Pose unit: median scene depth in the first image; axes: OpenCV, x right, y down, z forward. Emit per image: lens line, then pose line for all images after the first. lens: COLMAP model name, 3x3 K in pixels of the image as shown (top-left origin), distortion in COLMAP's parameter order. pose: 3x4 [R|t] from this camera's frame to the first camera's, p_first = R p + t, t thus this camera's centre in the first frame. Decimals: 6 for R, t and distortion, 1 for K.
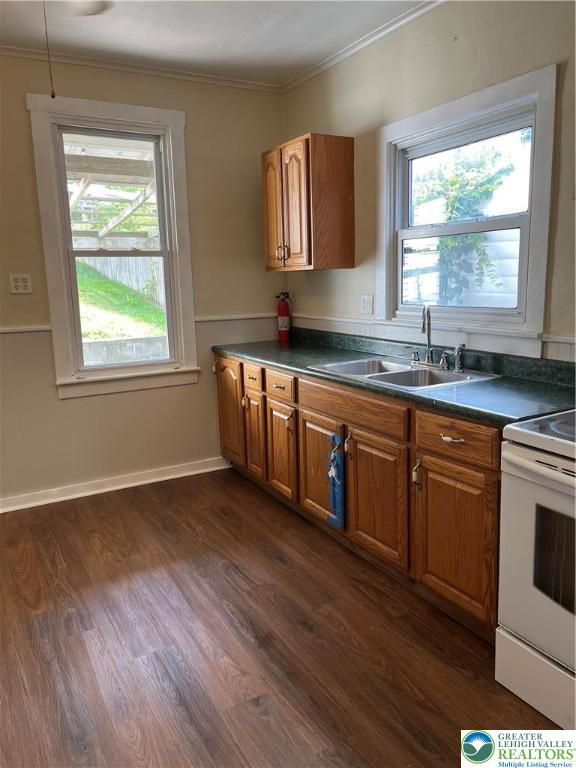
lens RADIAL K [[576.1, 0, 290.7], [0, 576.1, 378.9], [0, 0, 1]] dist [0.074435, -0.139696]
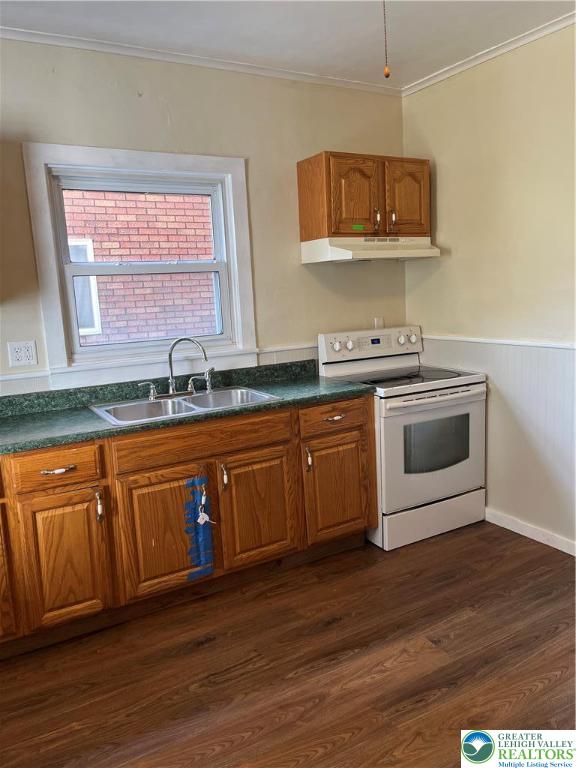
lens RADIAL K [[576.1, 0, 290.7], [0, 576.1, 378.9], [0, 0, 1]] dist [0.074435, -0.139696]
pose [[-0.007224, -0.125542, 0.992062, -0.858753], [0.220700, 0.967423, 0.124031, -0.145658], [-0.975315, 0.219844, 0.020719, 0.819634]]
